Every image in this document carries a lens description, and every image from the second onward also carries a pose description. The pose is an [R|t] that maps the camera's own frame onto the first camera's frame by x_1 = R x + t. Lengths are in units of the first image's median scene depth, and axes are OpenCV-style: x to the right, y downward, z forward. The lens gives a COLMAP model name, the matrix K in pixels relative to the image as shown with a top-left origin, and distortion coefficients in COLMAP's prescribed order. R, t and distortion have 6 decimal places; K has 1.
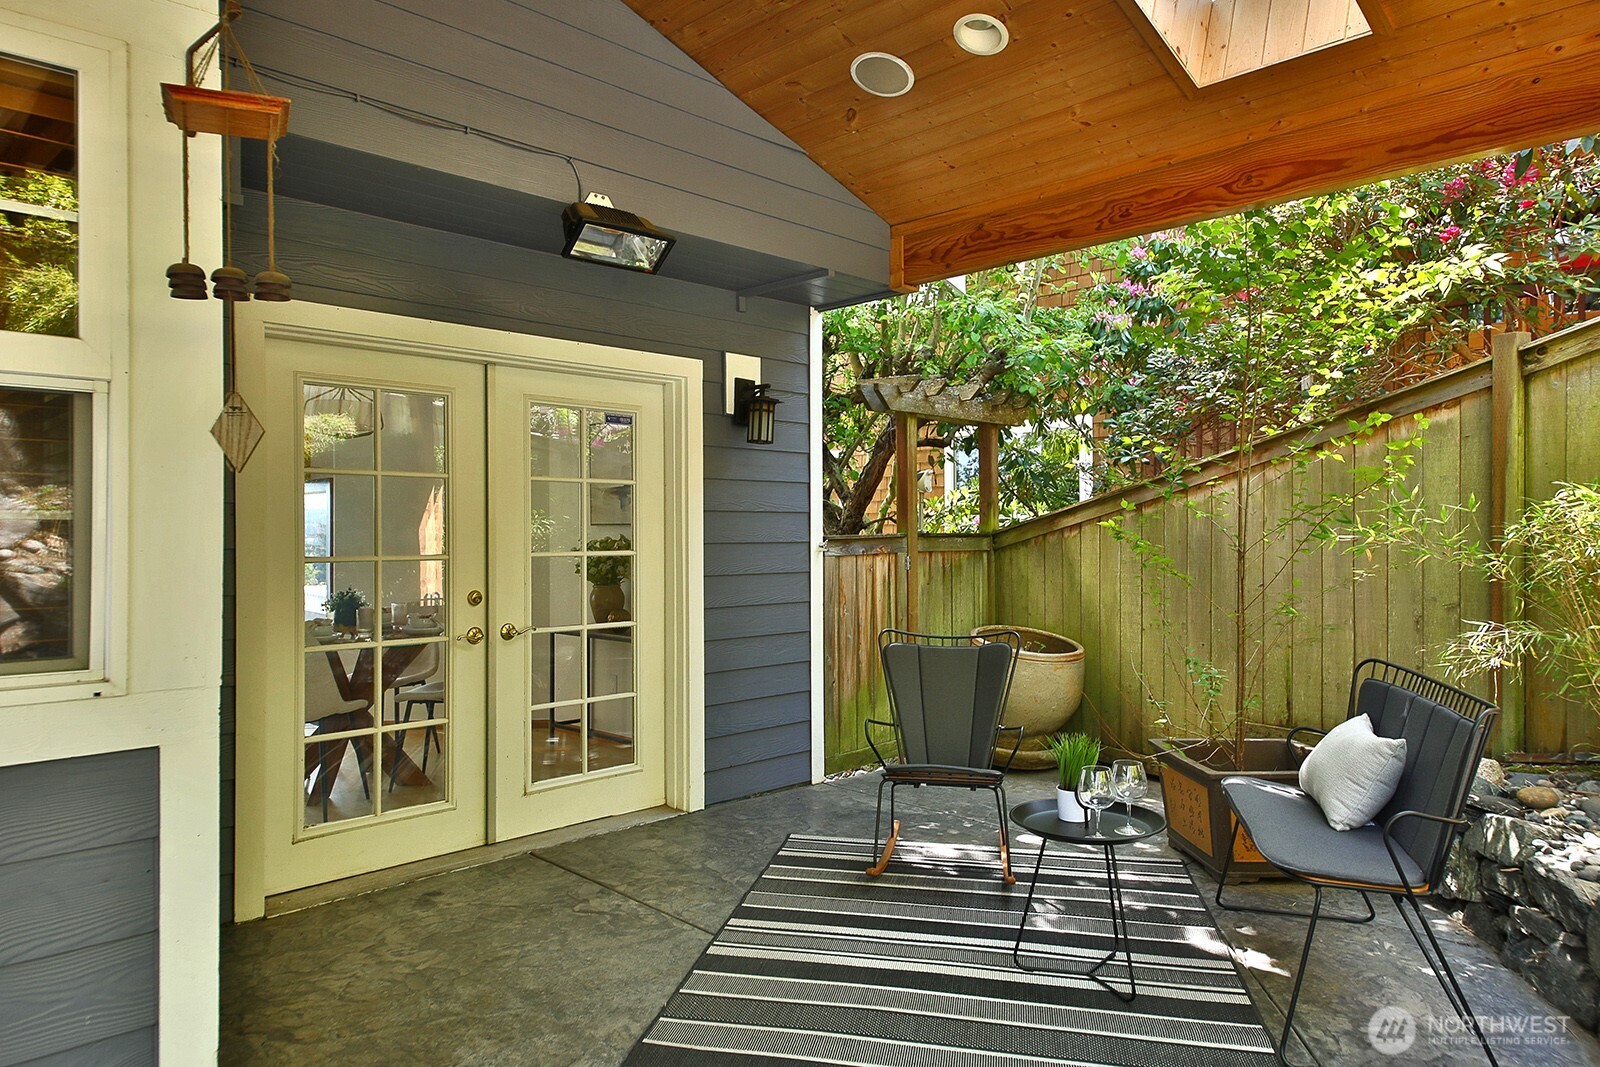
lens RADIAL K [[1017.5, 0, 800.0], [0, 1017.5, 533.5], [0, 0, 1]] dist [-0.000912, -0.000208]
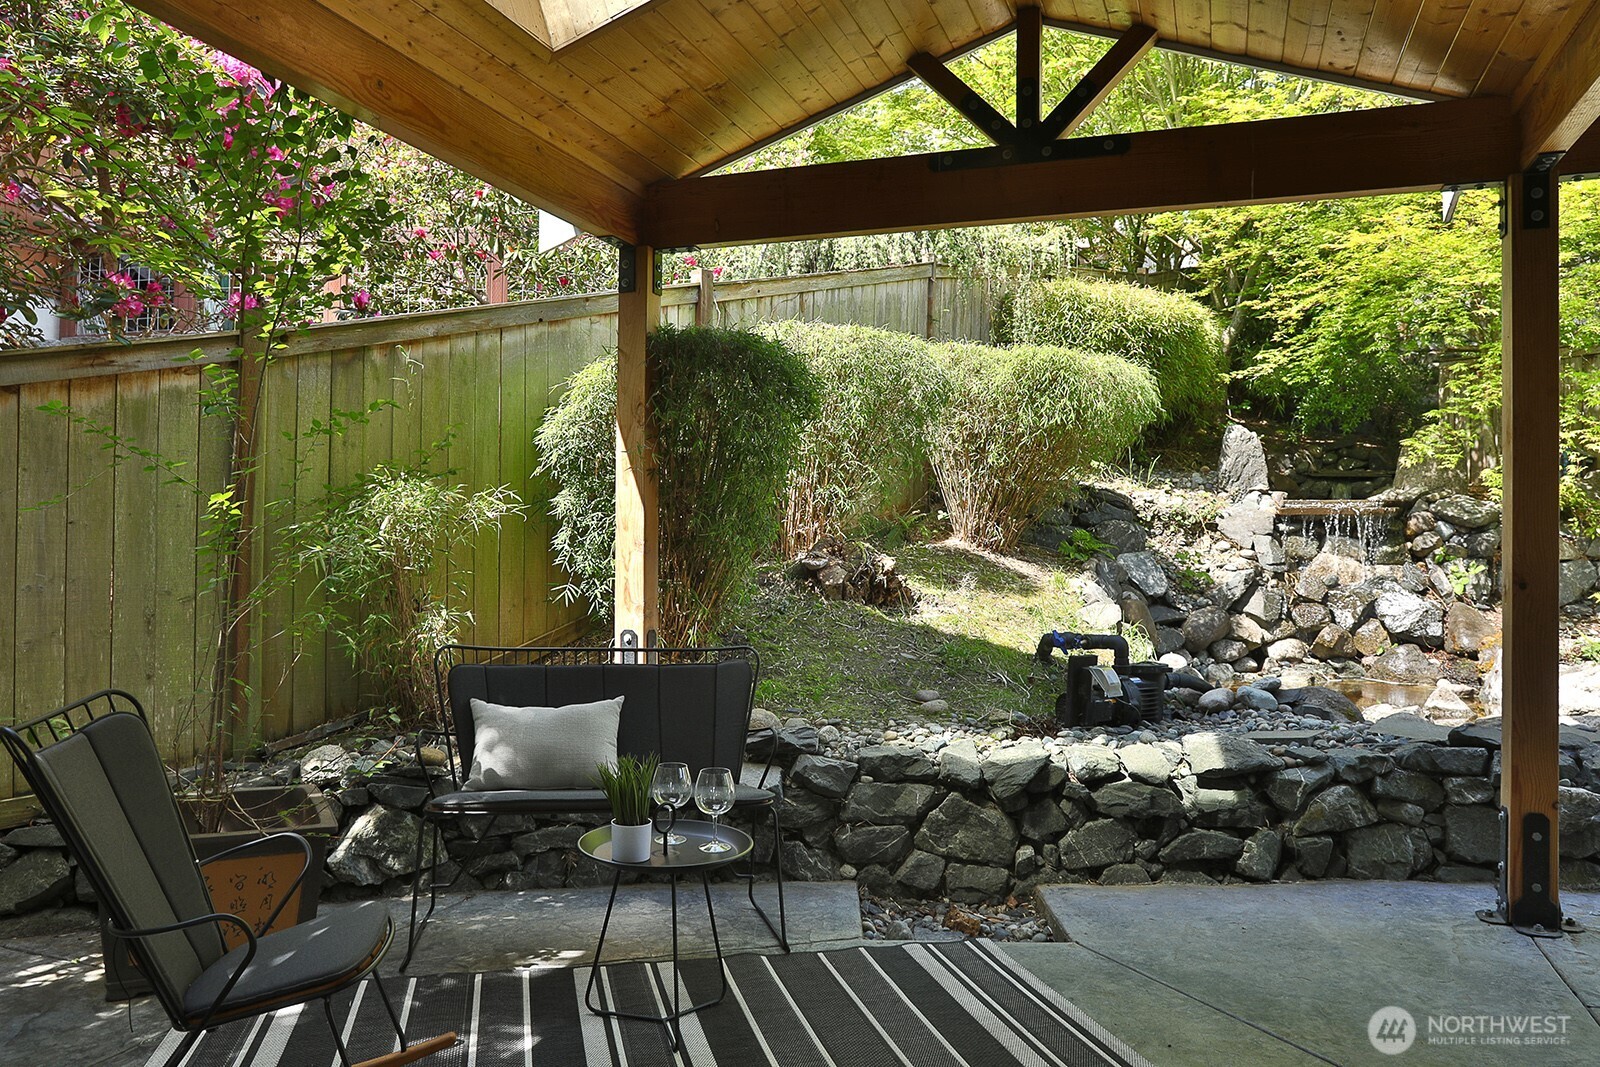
lens RADIAL K [[1099.8, 0, 800.0], [0, 1099.8, 533.5], [0, 0, 1]] dist [-0.038119, 0.000526]
pose [[-0.423781, 0.006824, 0.905739, -0.453387], [-0.010609, 0.999866, -0.012497, 0.021722], [-0.905703, -0.014905, -0.423651, 0.963803]]
